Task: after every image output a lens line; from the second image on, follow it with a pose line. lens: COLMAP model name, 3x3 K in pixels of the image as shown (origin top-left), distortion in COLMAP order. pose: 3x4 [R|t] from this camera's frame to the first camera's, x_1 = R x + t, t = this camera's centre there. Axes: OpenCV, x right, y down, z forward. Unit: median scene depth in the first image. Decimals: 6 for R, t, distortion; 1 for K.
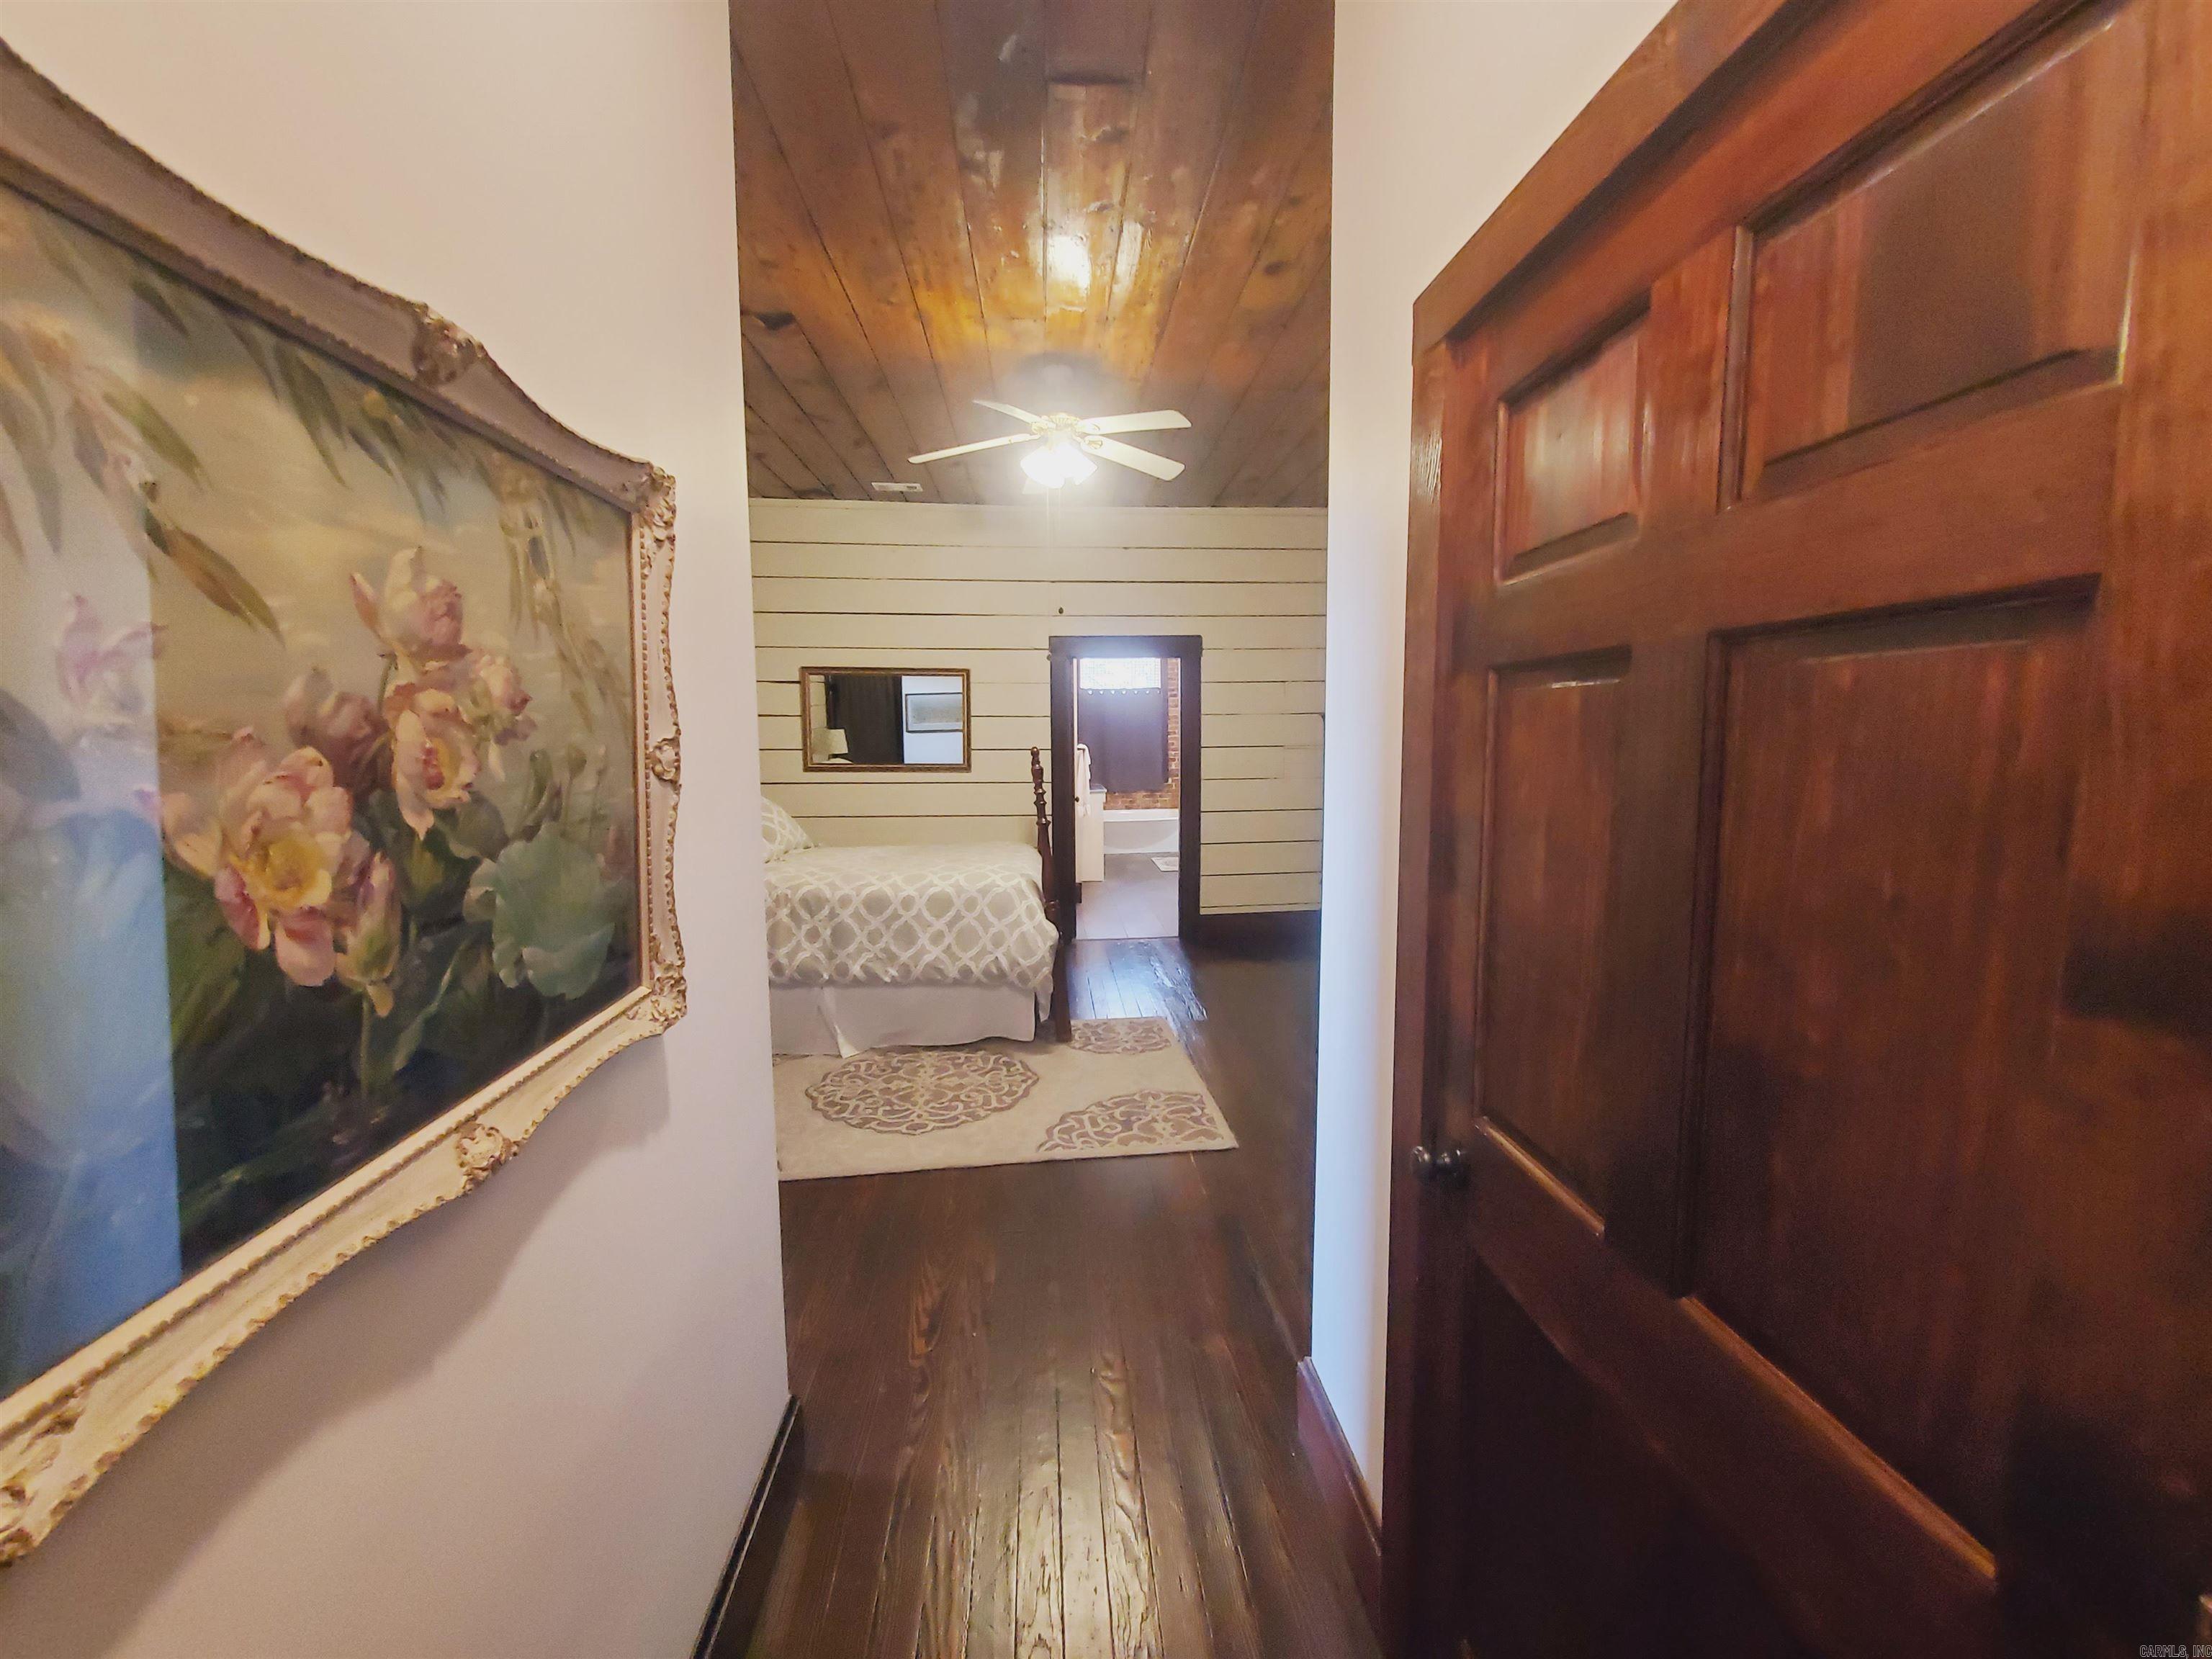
lens RADIAL K [[875.8, 0, 1110.5], [0, 875.8, 816.2], [0, 0, 1]] dist [-0.007078, 0.000194]
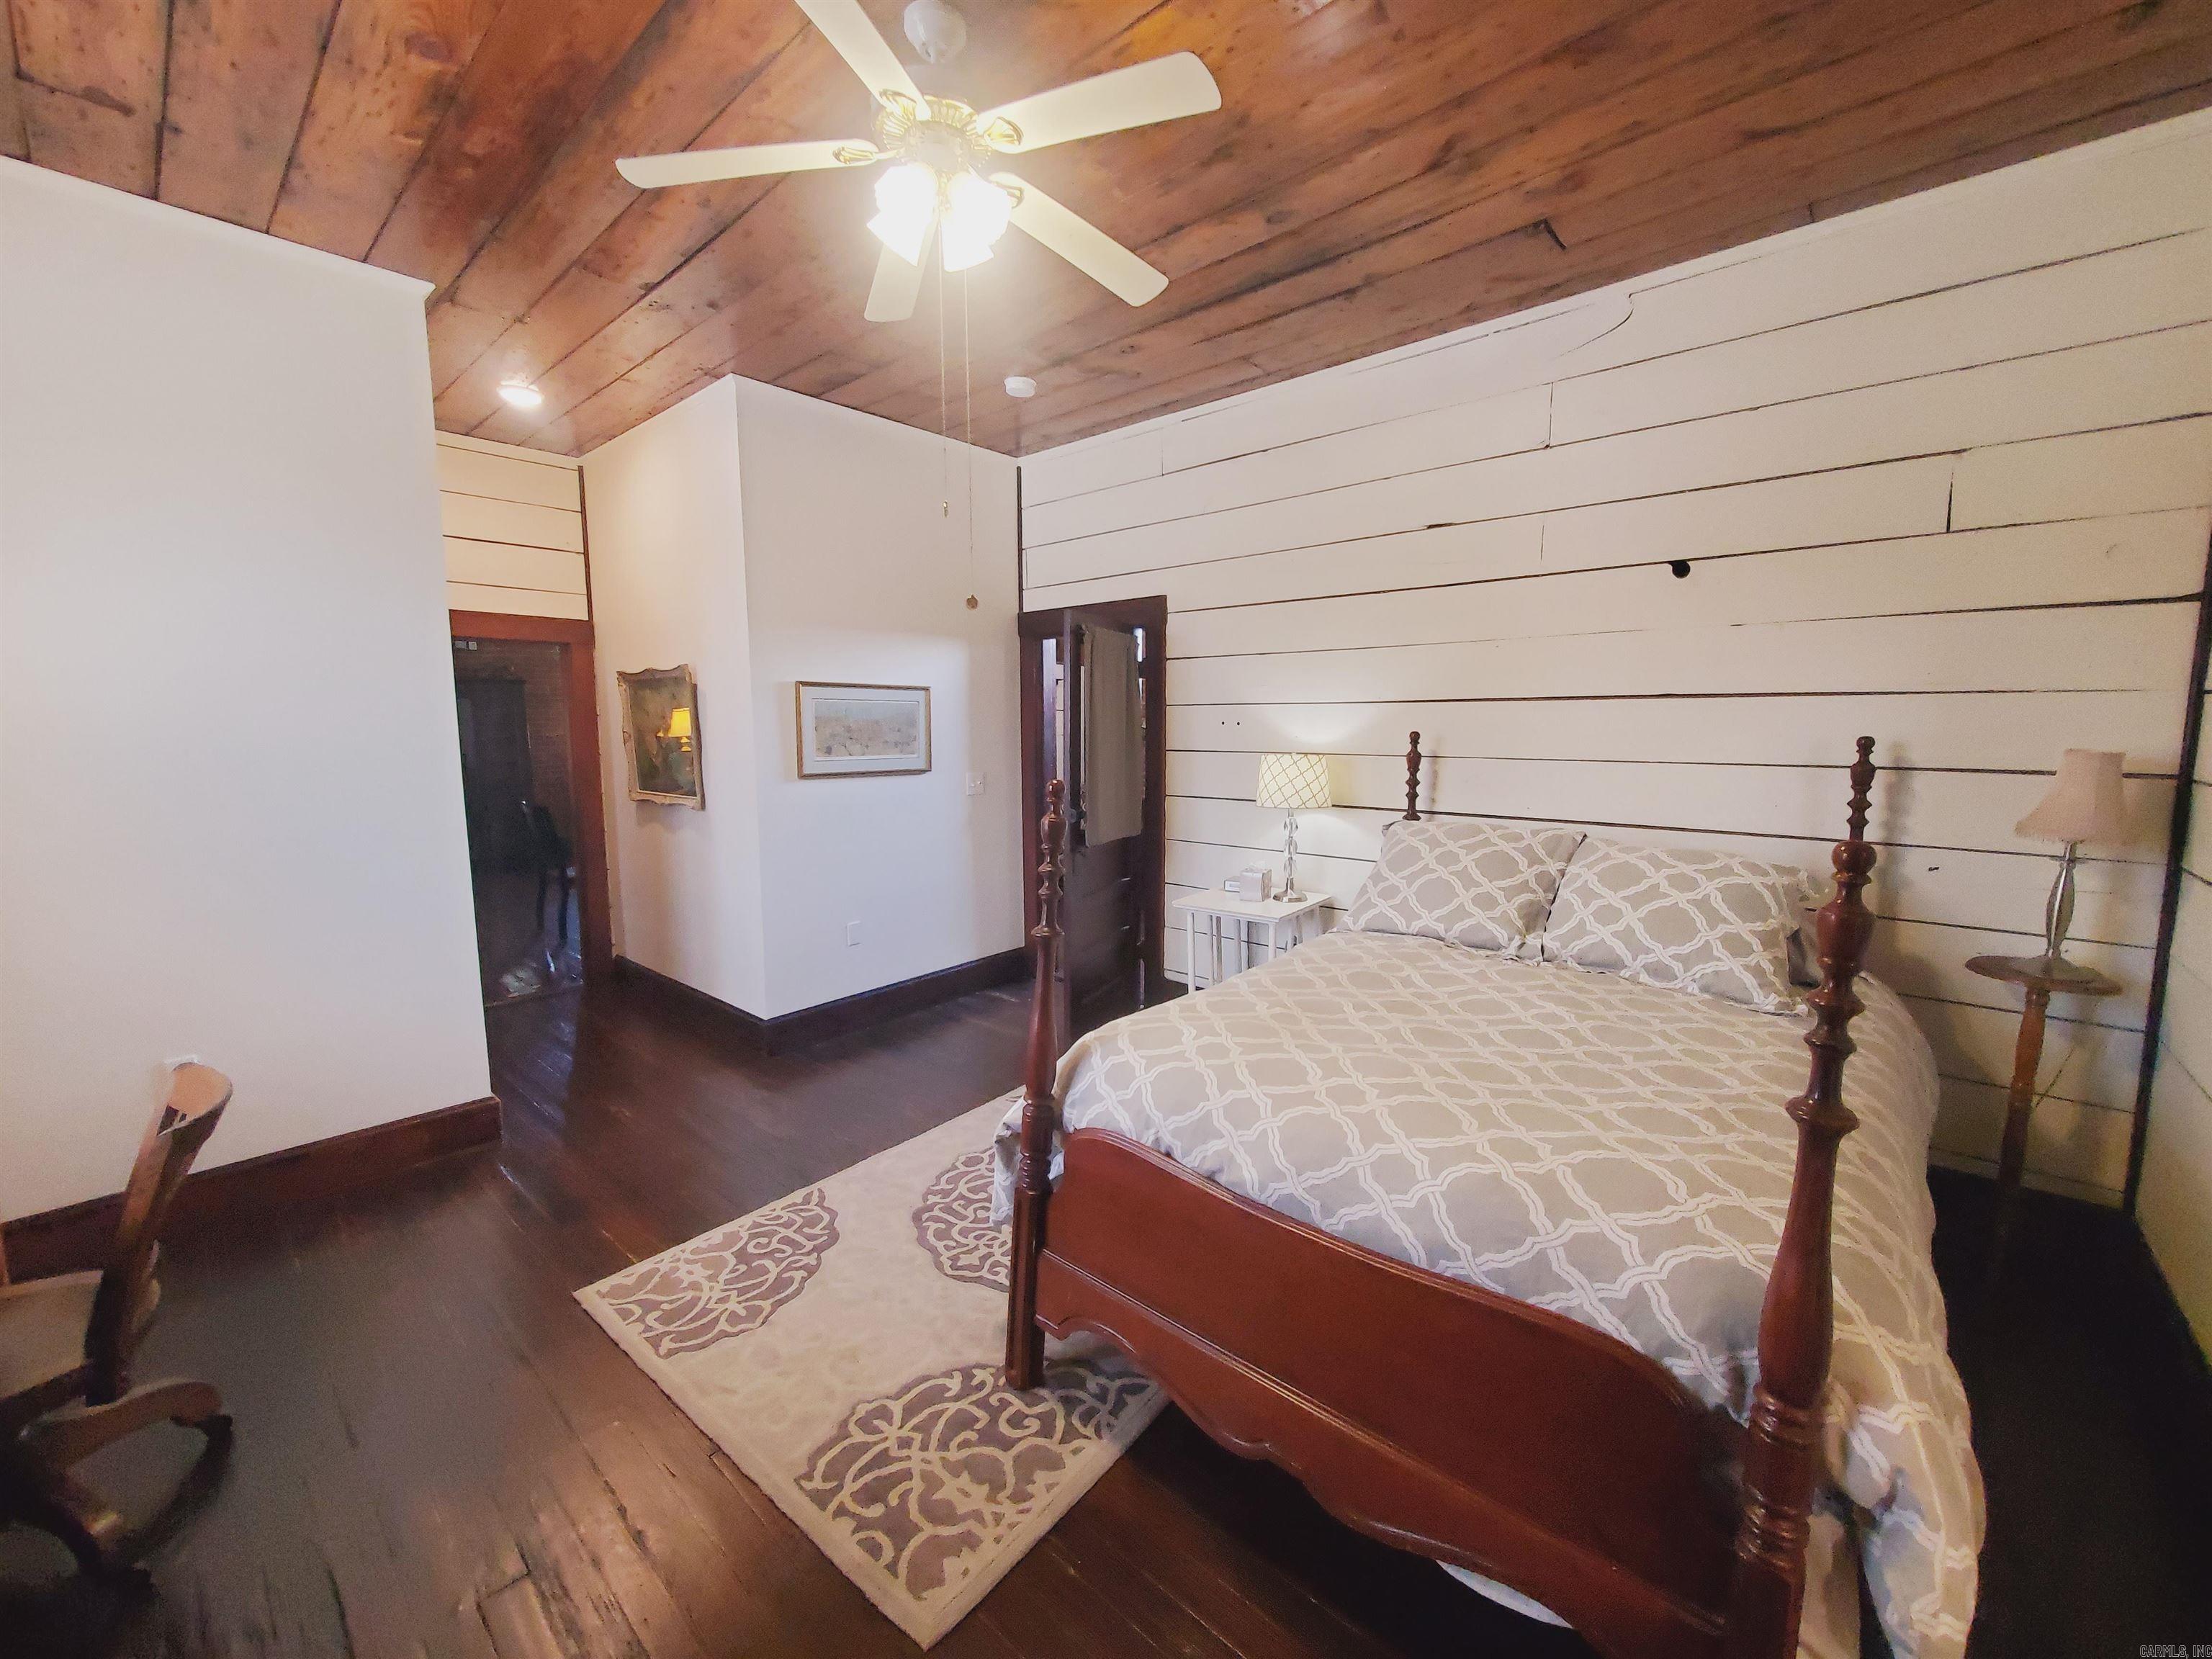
lens RADIAL K [[875.8, 0, 1110.5], [0, 875.8, 816.2], [0, 0, 1]] dist [-0.007078, 0.000194]
pose [[-0.717393, 0.081627, -0.691870, 0.279787], [-0.067346, 0.980336, 0.185490, -0.180865], [0.693406, 0.179664, -0.697789, 1.655317]]
